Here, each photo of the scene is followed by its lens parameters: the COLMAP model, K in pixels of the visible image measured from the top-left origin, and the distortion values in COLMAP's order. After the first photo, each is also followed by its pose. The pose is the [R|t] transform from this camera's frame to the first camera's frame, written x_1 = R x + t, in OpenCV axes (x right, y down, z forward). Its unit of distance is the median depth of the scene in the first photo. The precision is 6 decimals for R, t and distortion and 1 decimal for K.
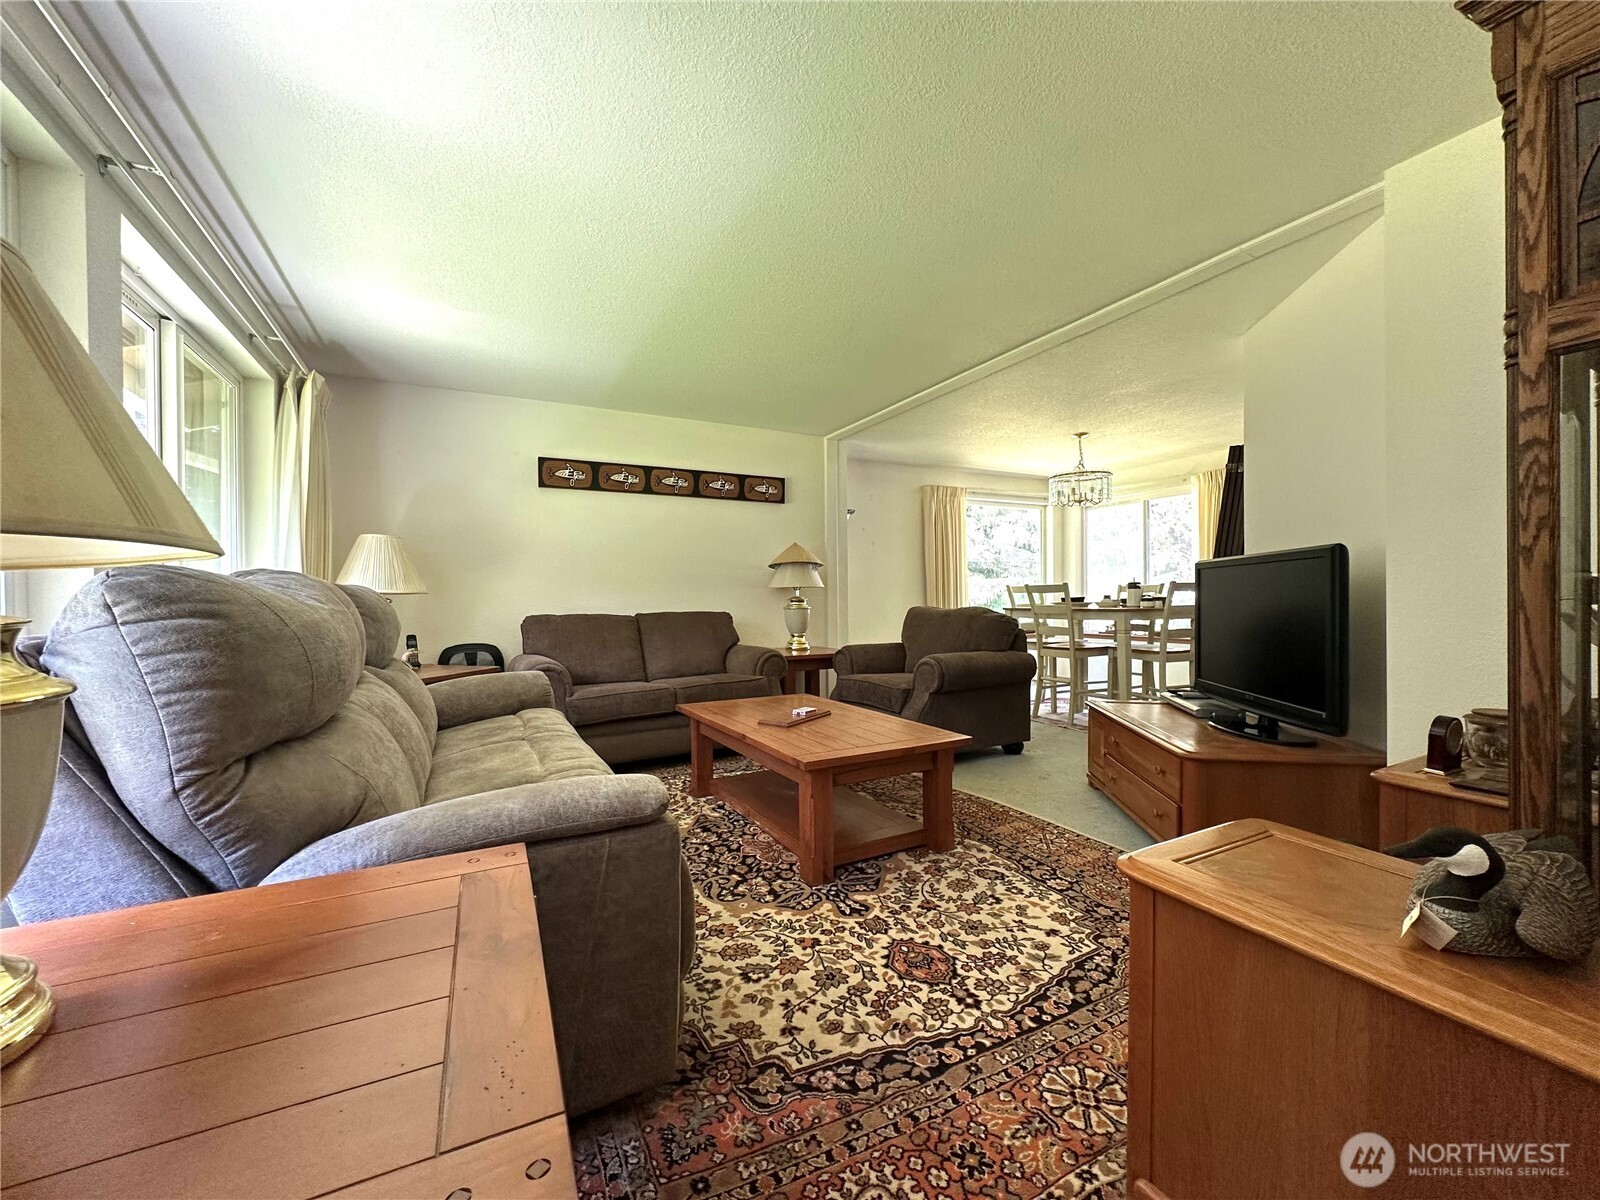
lens RADIAL K [[634.1, 0, 797.6], [0, 634.1, 604.6], [0, 0, 1]] dist [0.000107, 0.000079]
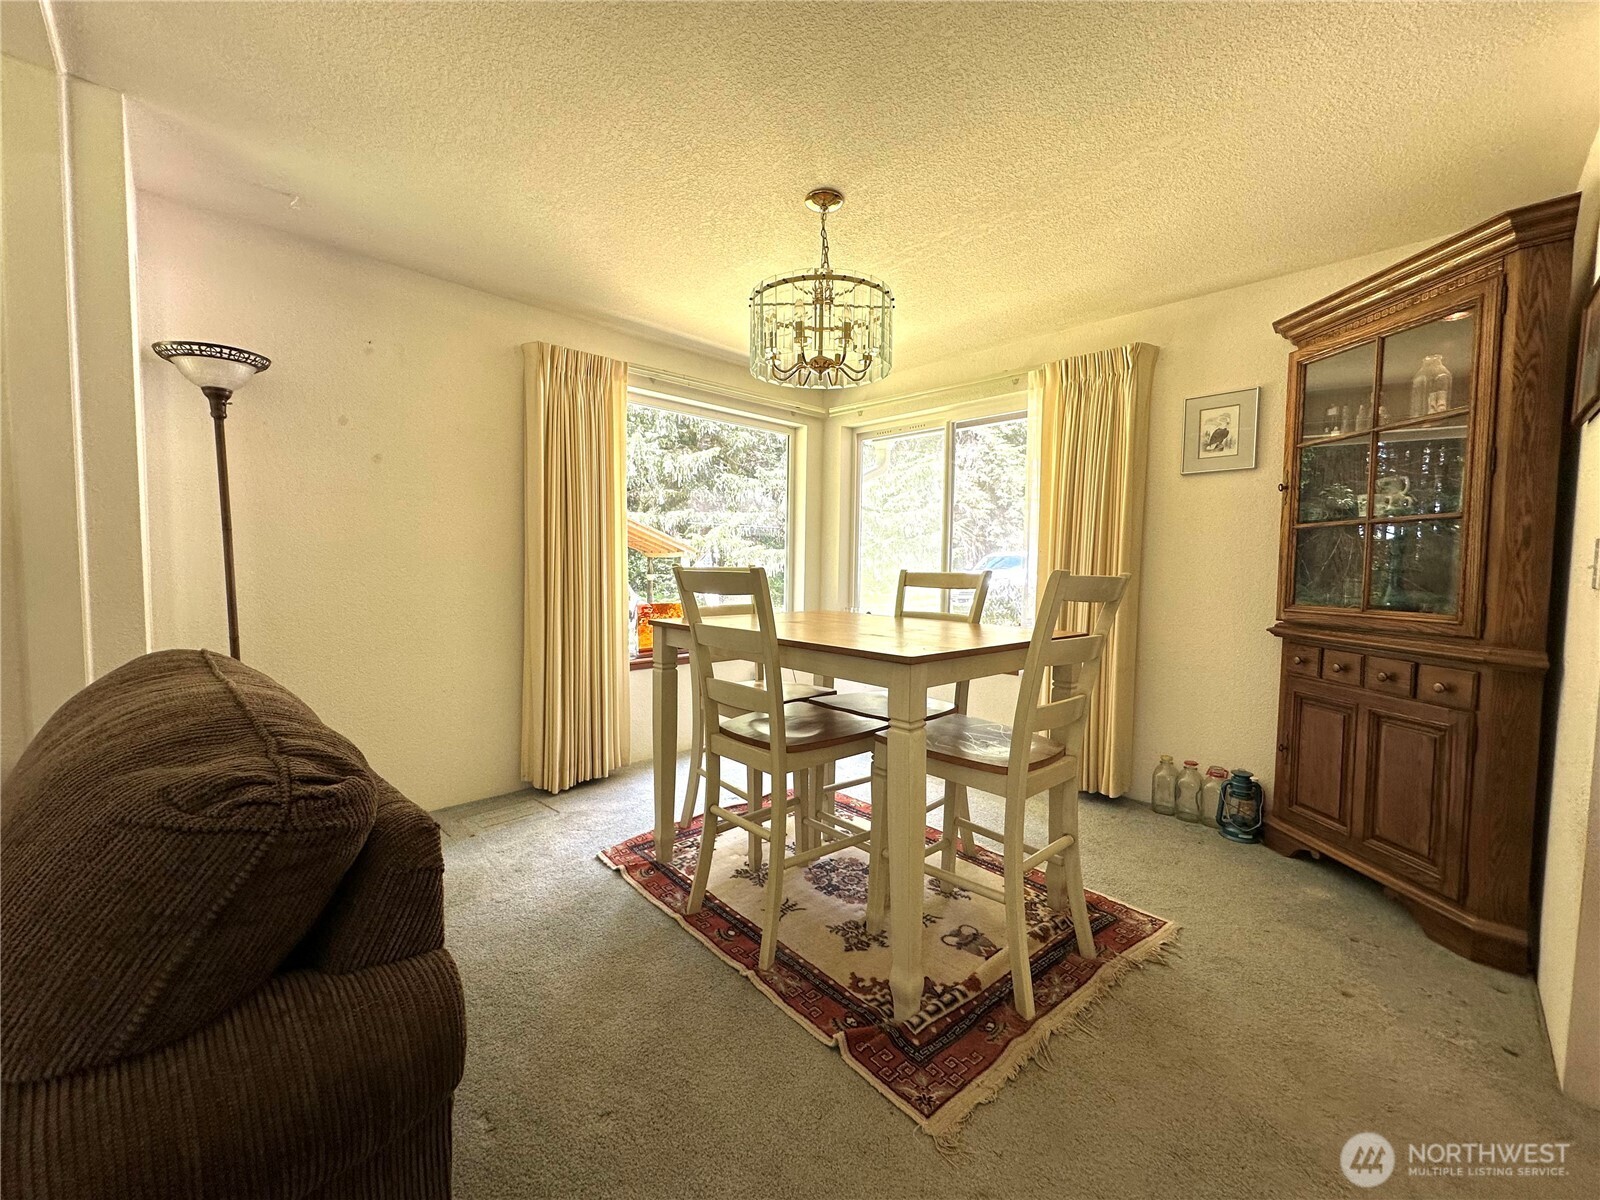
lens RADIAL K [[634.1, 0, 800.5], [0, 634.1, 595.5], [0, 0, 1]] dist [0.000107, 0.000079]
pose [[0.956046, 0.010000, 0.293047, 0.222106], [-0.021962, 0.999053, 0.037558, -0.024210], [-0.292394, -0.042343, 0.955360, 0.429000]]
